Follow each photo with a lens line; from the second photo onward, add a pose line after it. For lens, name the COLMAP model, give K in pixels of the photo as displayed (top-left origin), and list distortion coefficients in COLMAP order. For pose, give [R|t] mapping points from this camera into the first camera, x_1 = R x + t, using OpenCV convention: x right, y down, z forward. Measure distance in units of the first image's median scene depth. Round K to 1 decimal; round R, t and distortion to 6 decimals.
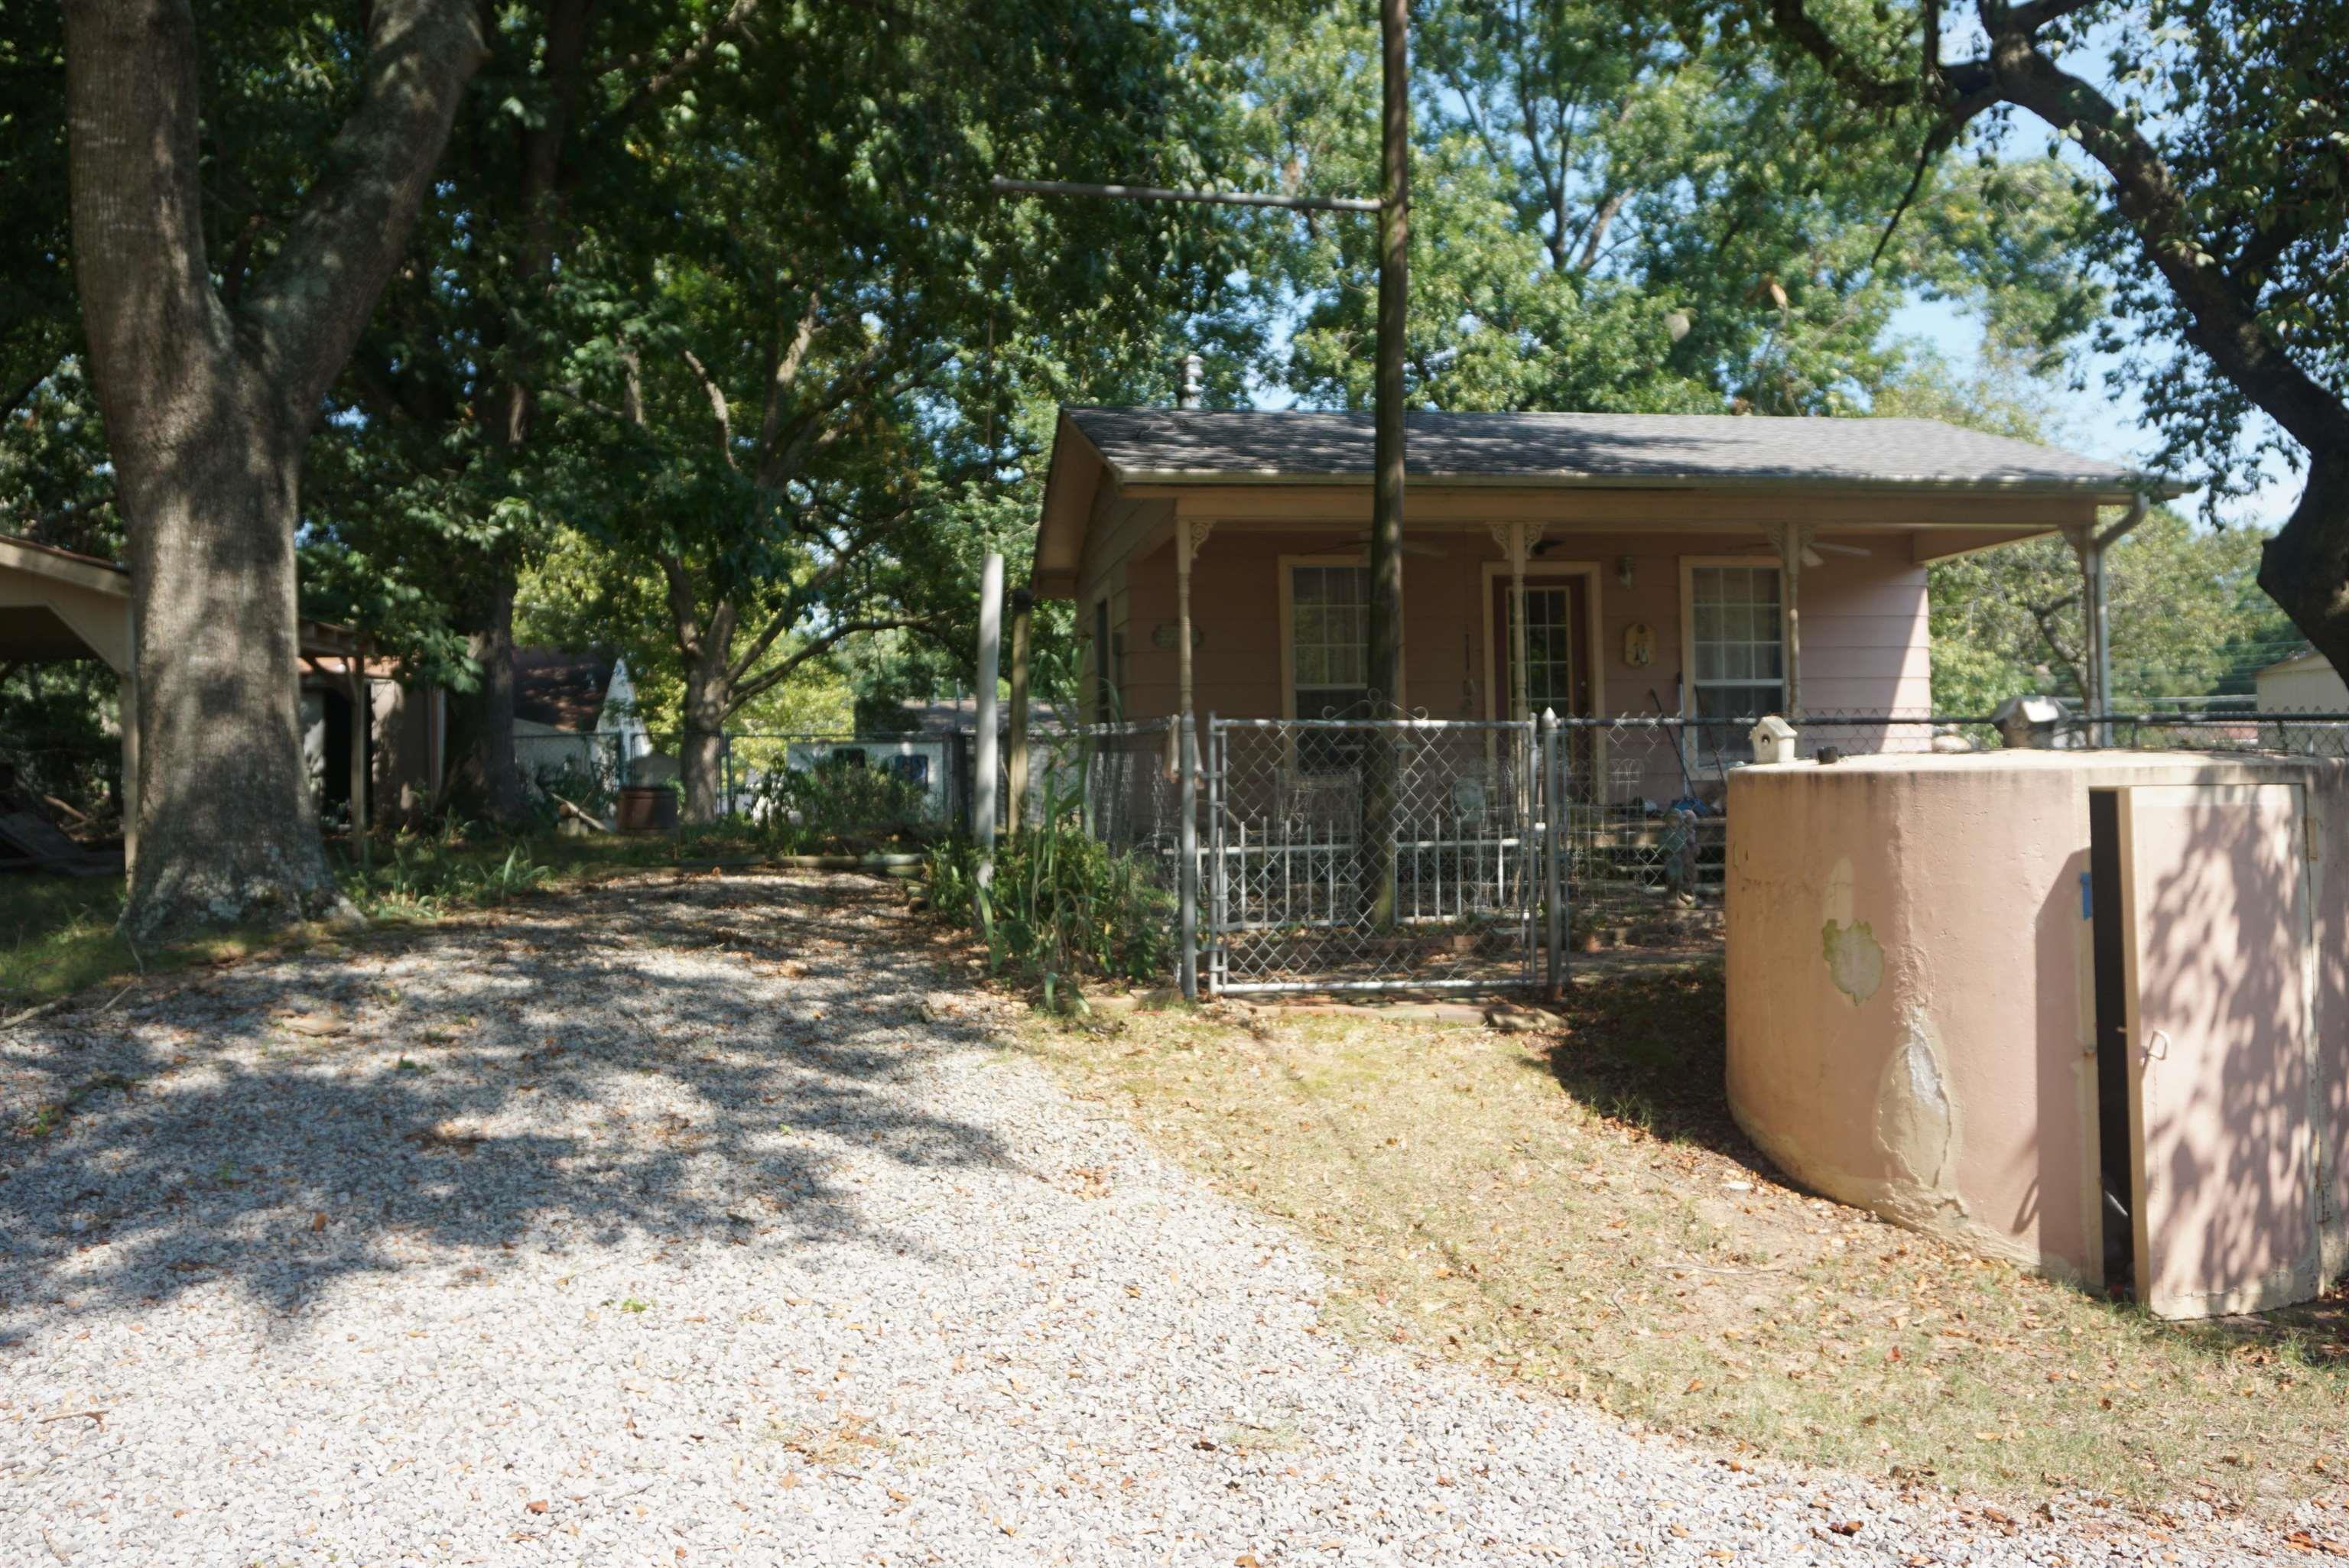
lens RADIAL K [[1855.3, 0, 1155.8], [0, 1855.3, 790.2], [0, 0, 1]] dist [-0.027562, 0.002801]
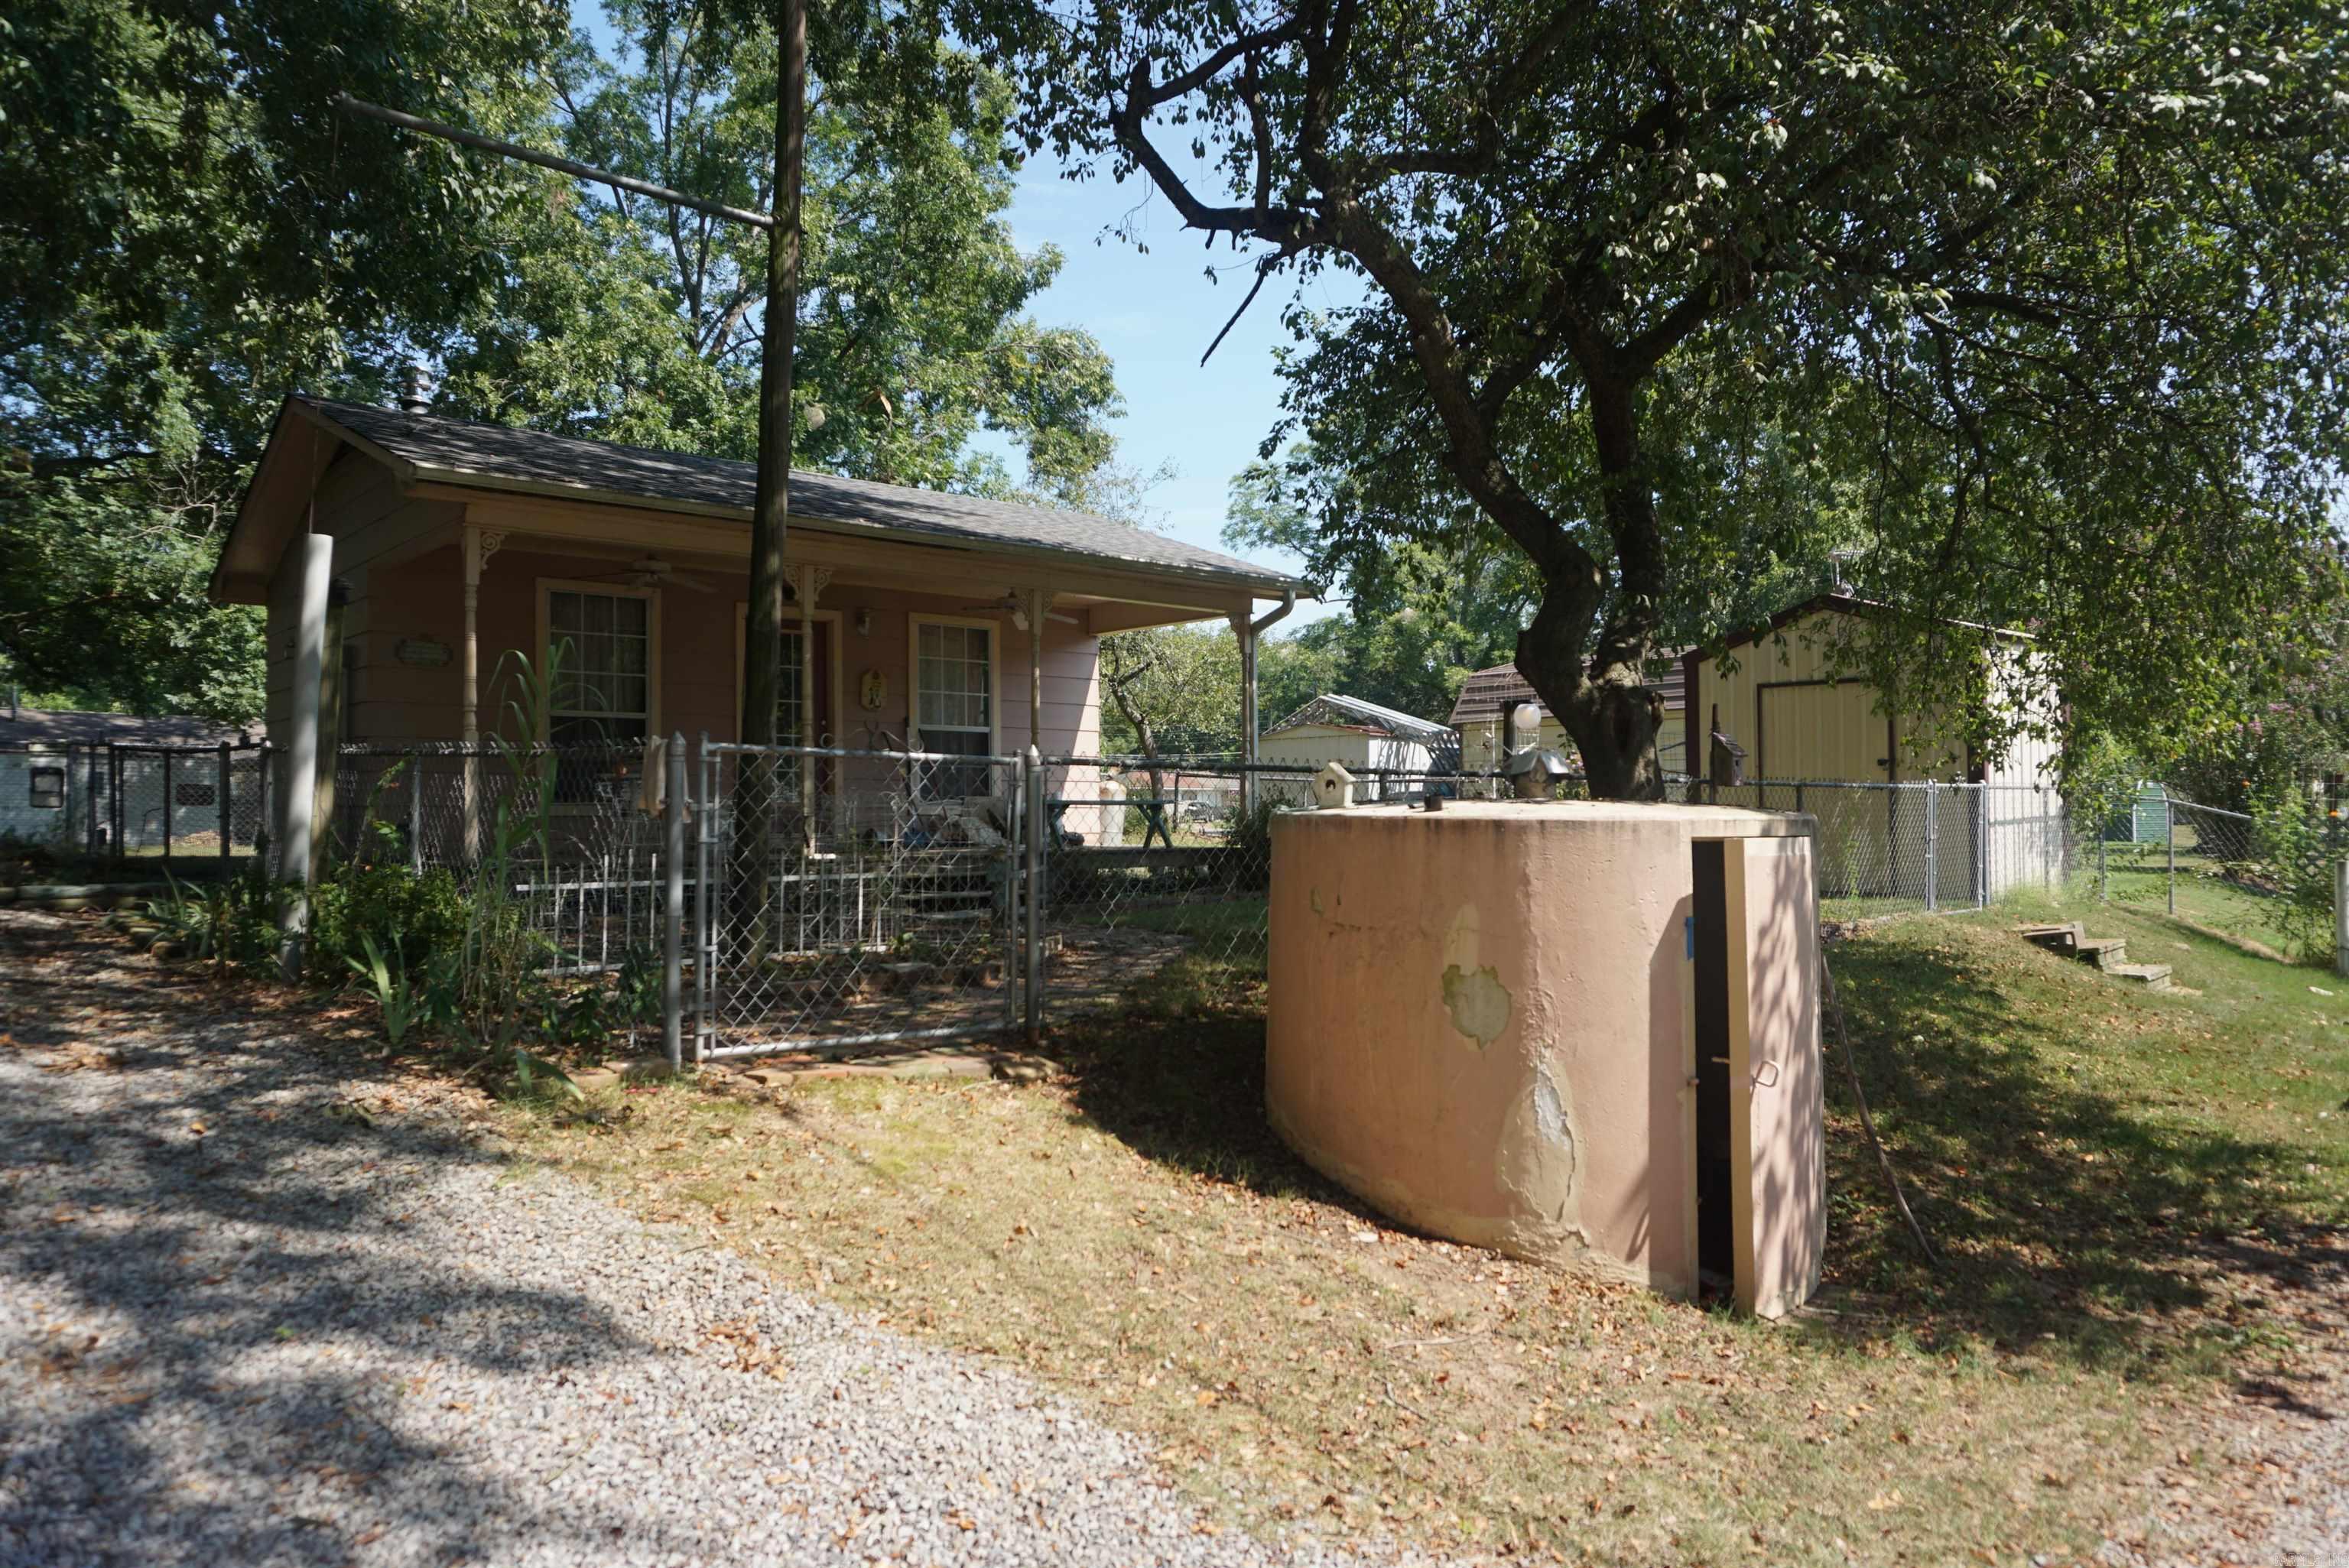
lens RADIAL K [[1558.8, 0, 1178.4], [0, 1558.8, 790.7], [0, 0, 1]] dist [-0.056449, 0.032741]
pose [[0.843511, 0.024202, 0.536567, -0.104192], [-0.015049, 0.999657, -0.021433, -0.002254], [-0.536902, 0.010005, 0.843586, 0.169525]]
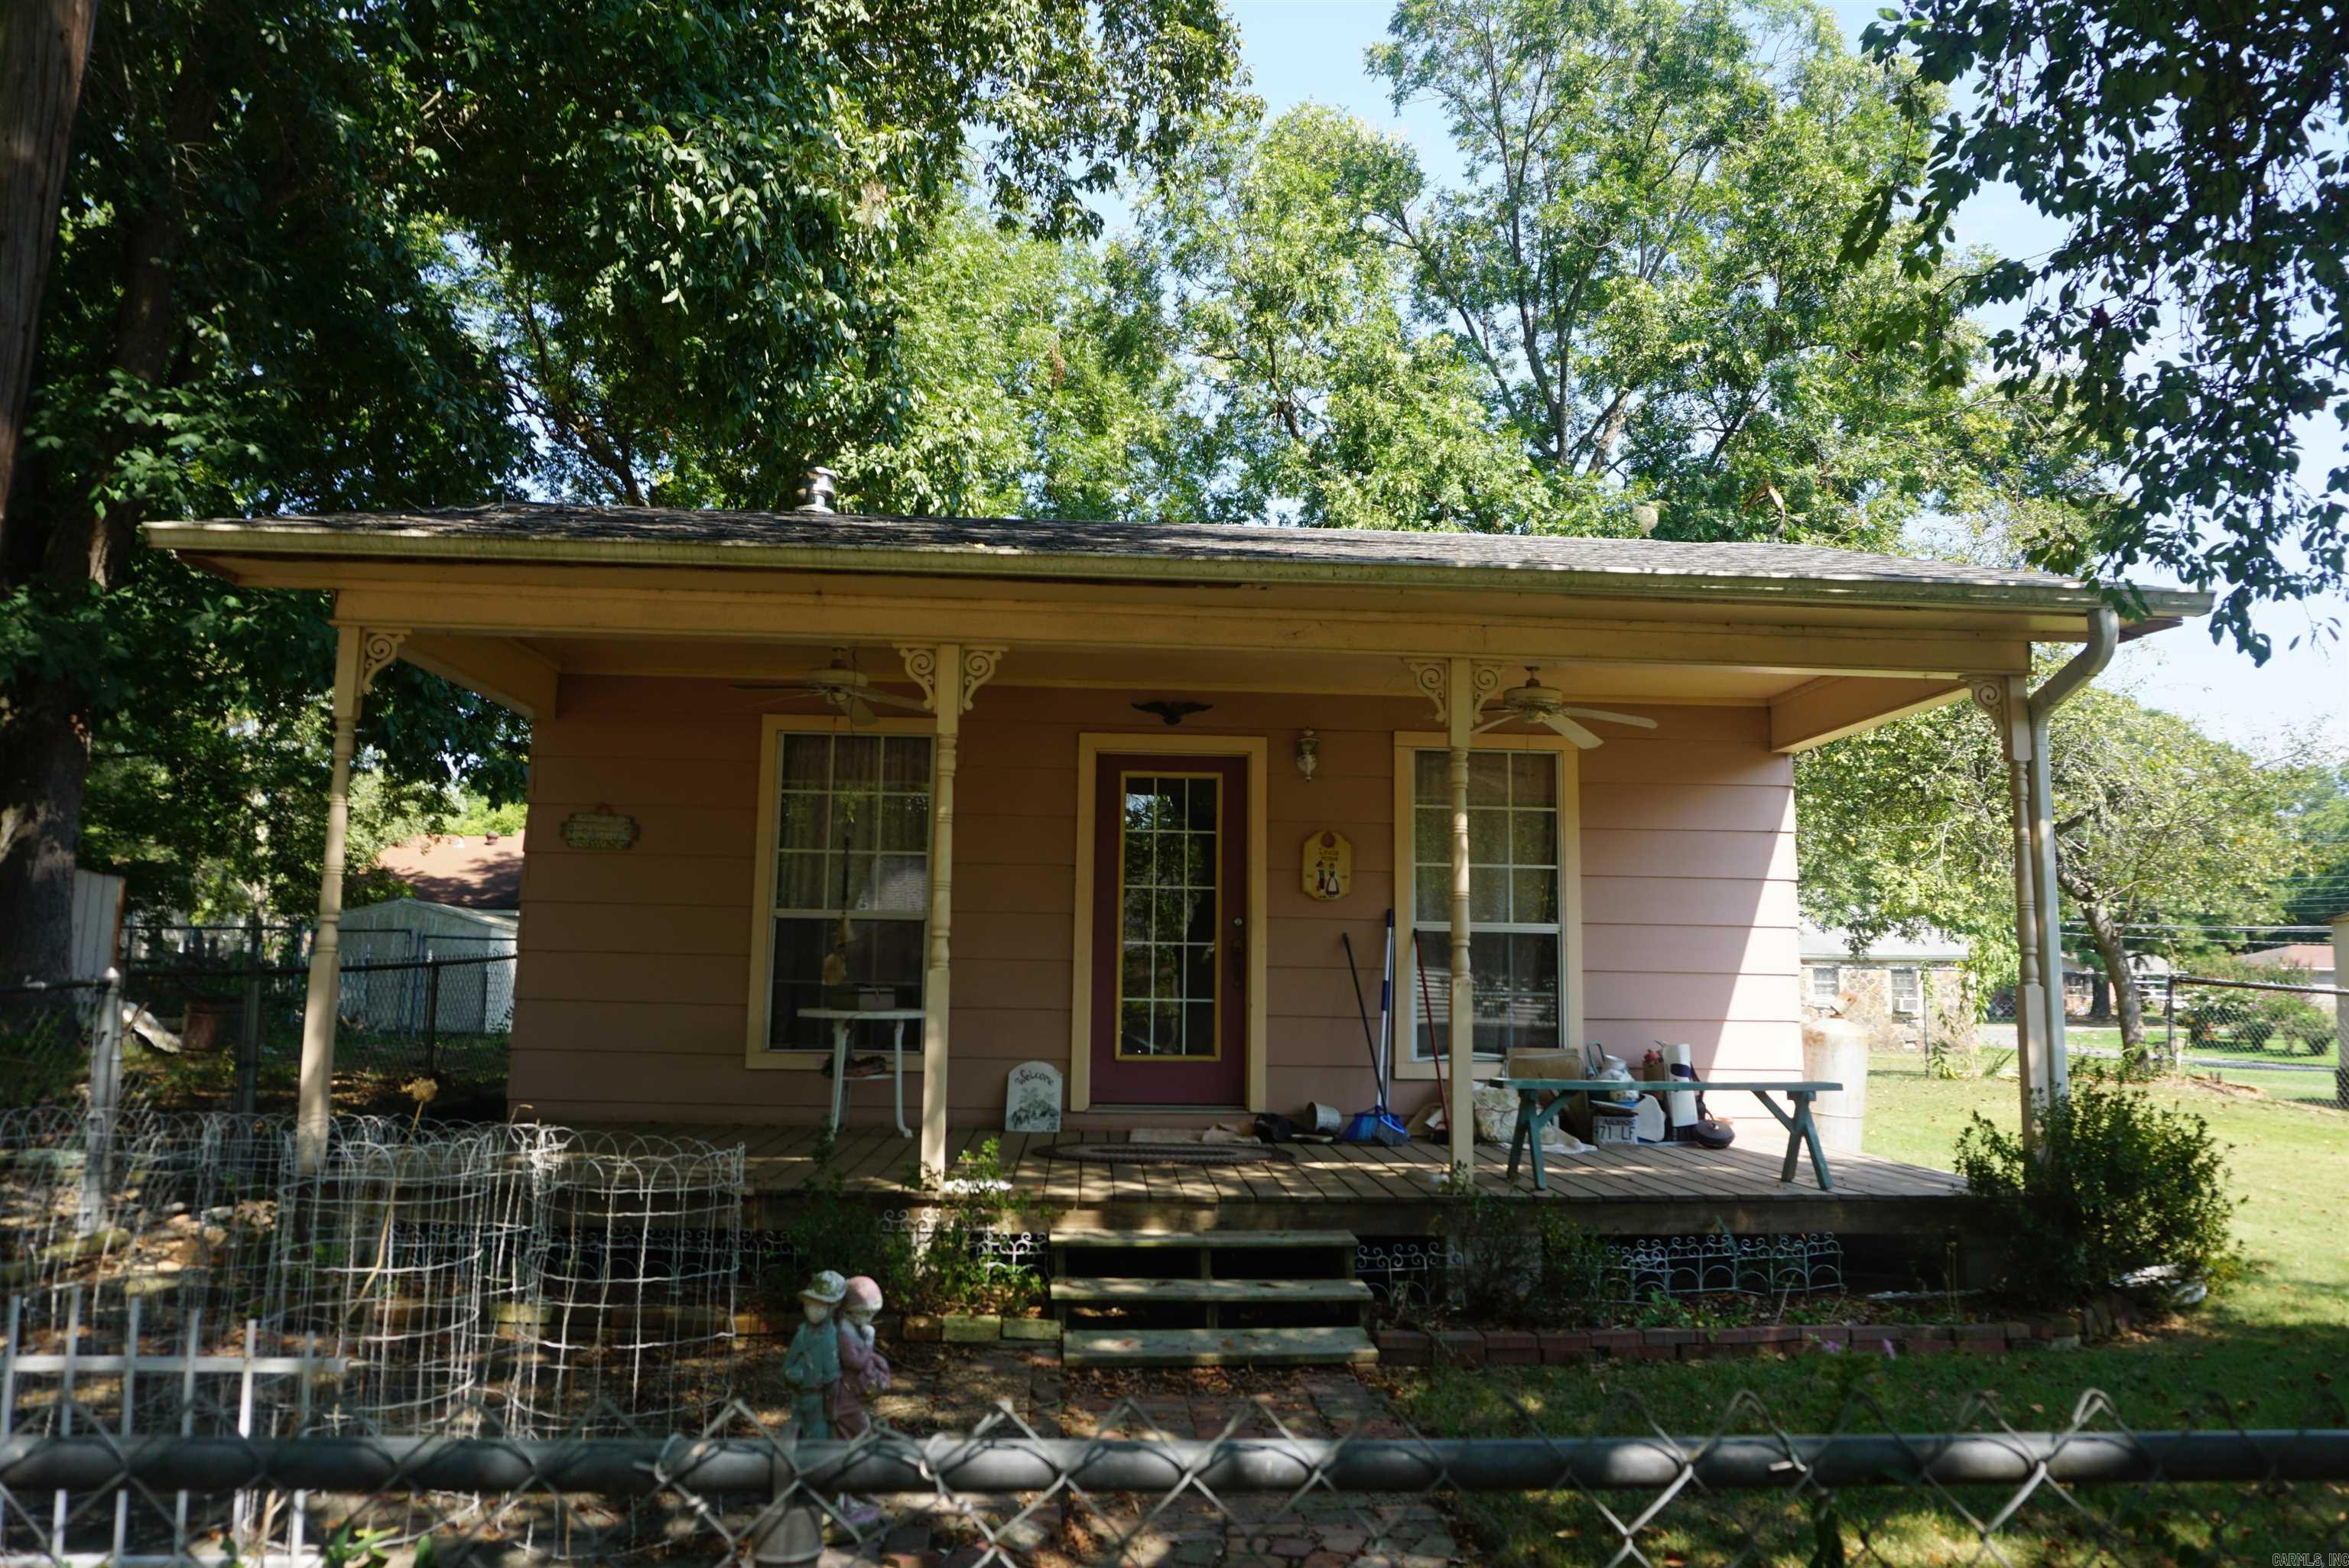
lens RADIAL K [[1556.2, 0, 1160.2], [0, 1556.2, 785.9], [0, 0, 1]] dist [-0.057133, 0.025222]
pose [[0.993072, 0.024974, -0.114819, 0.348663], [-0.038234, 0.992656, -0.114769, -0.053671], [0.111109, 0.118364, 0.986734, 0.594351]]
